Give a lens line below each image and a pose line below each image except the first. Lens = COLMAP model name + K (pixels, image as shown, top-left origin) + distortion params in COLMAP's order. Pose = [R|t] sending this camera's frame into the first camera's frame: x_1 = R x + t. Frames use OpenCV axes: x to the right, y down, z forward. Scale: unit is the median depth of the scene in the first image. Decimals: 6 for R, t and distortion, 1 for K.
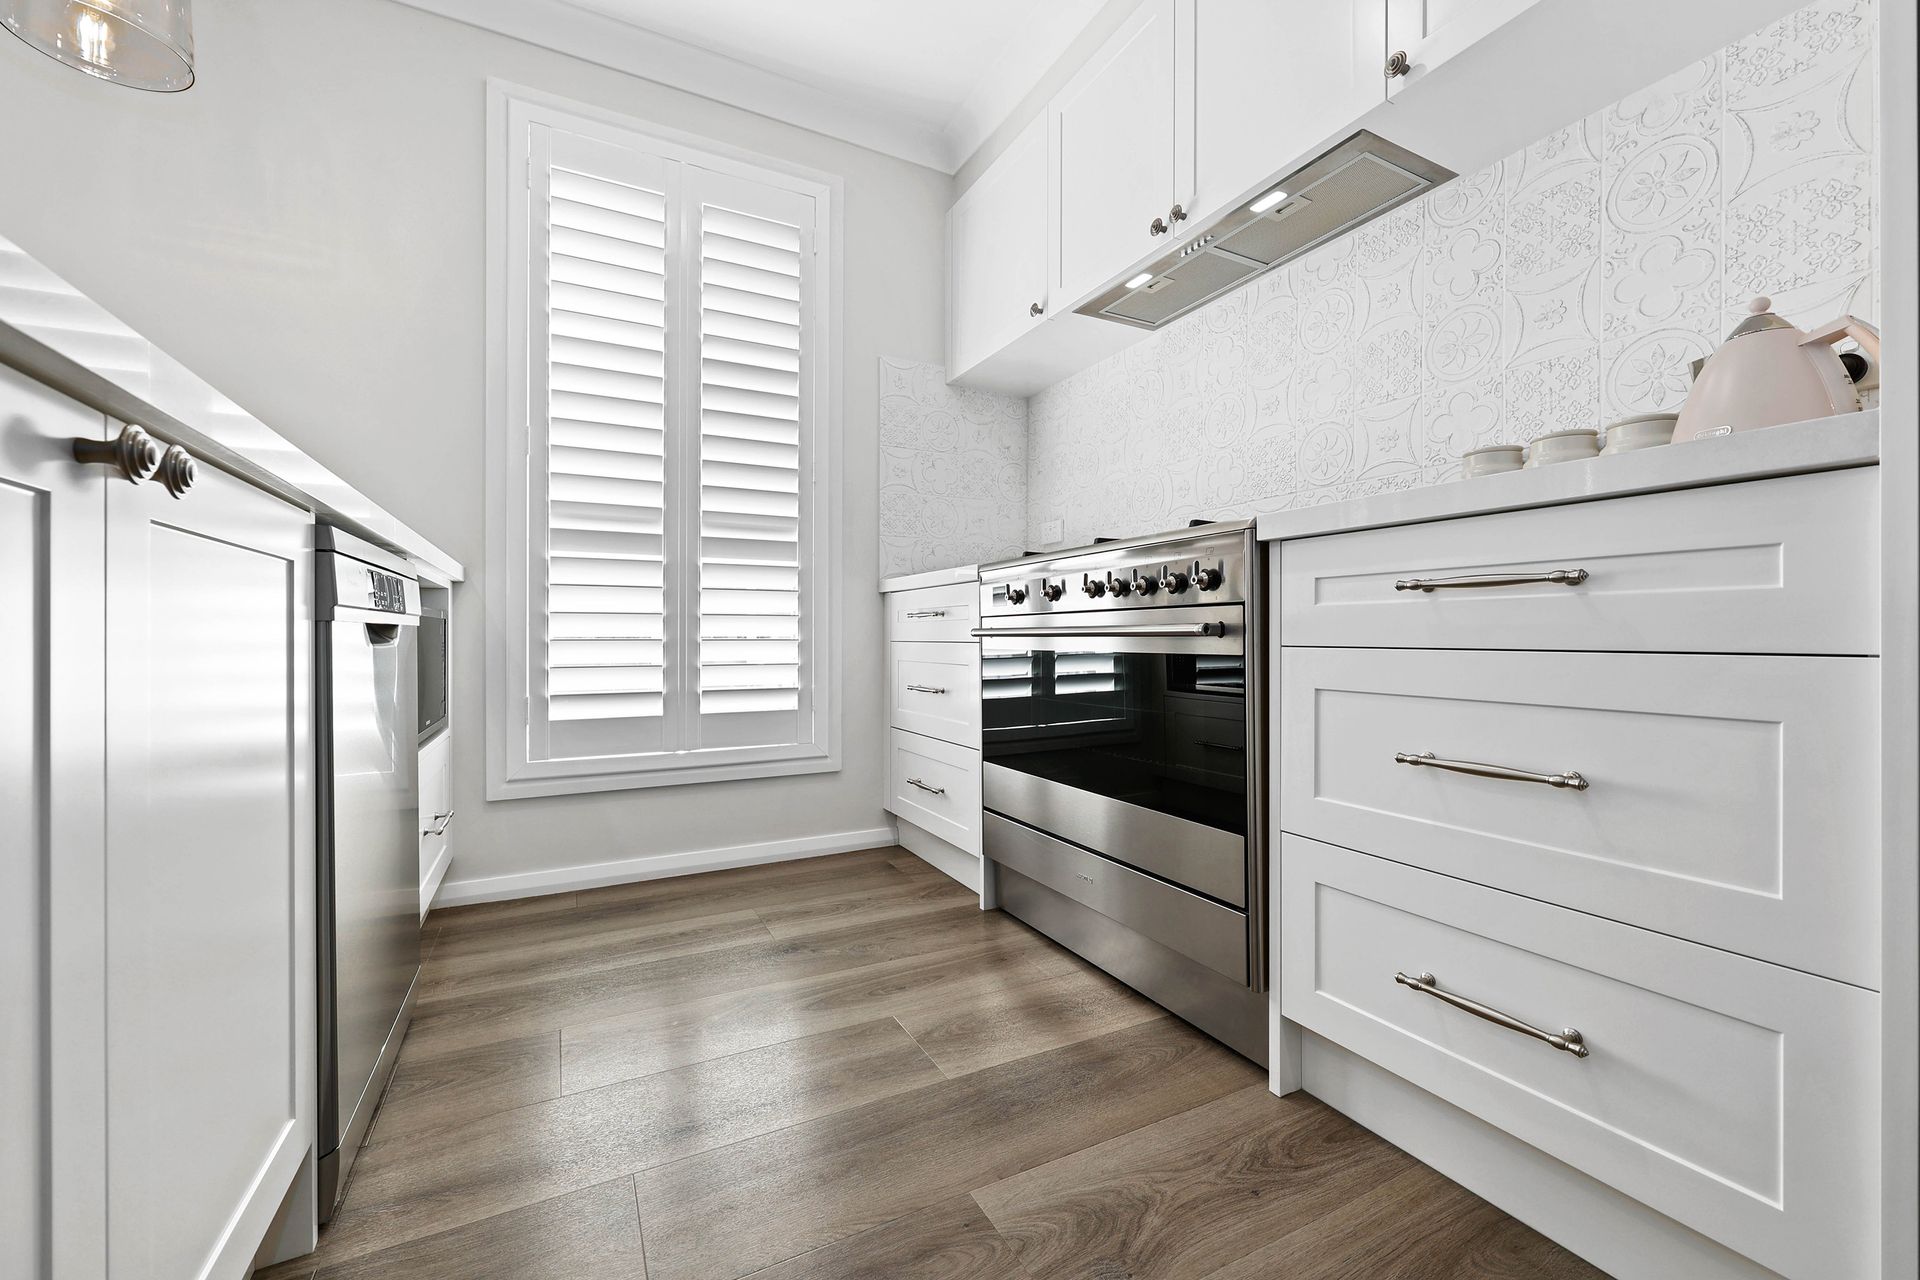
lens RADIAL K [[776.6, 0, 965.8], [0, 776.6, 634.5], [0, 0, 1]] dist [0.000817, -0.000525]
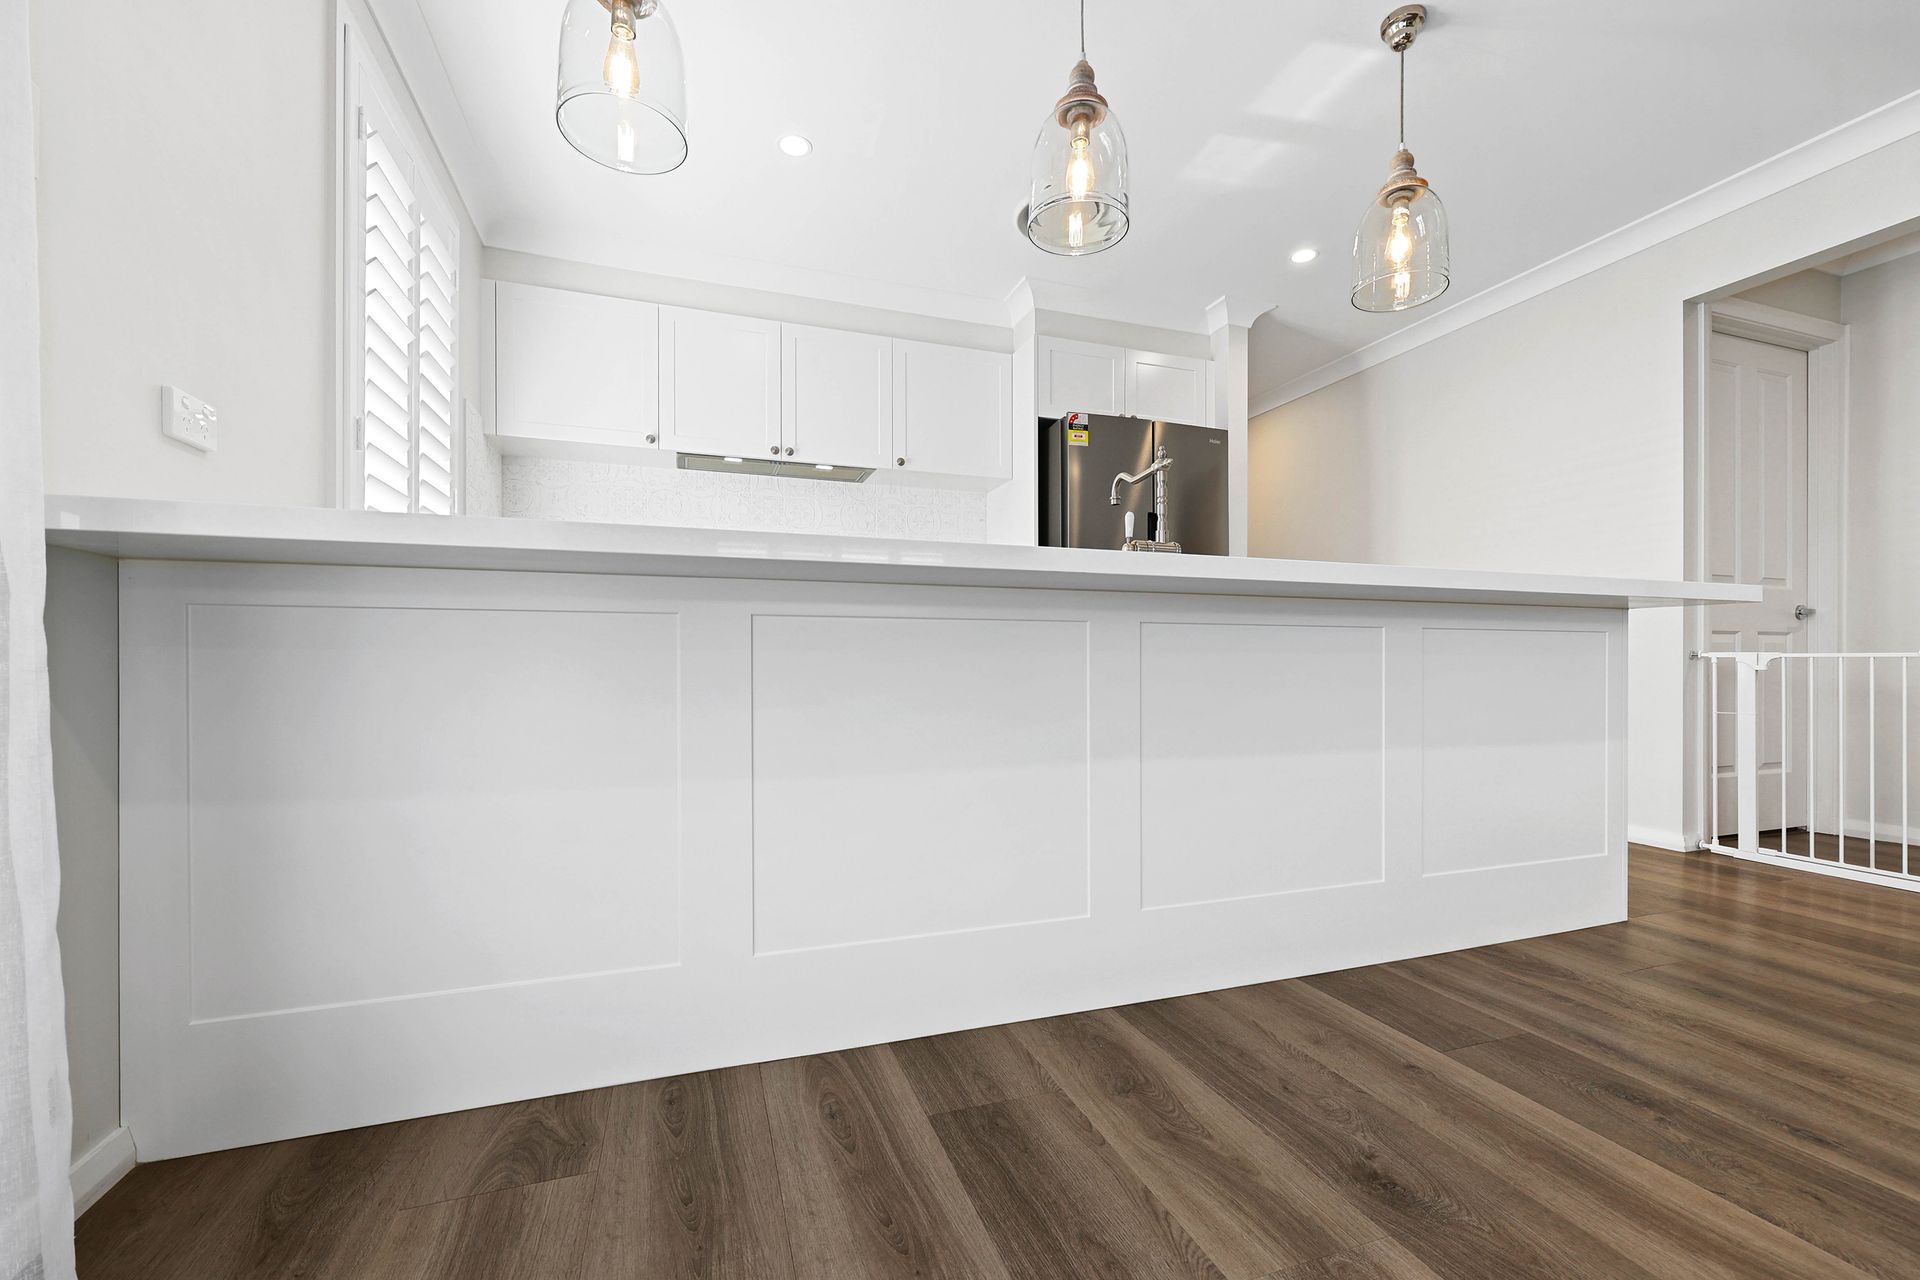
lens RADIAL K [[792.4, 0, 967.1], [0, 792.4, 668.0], [0, 0, 1]] dist [0.001398, -0.000135]
pose [[0.135654, -0.004247, 0.990747, -1.492518], [-0.001279, 0.999989, 0.004462, 0.005633], [-0.990755, -0.001873, 0.135647, 0.237782]]
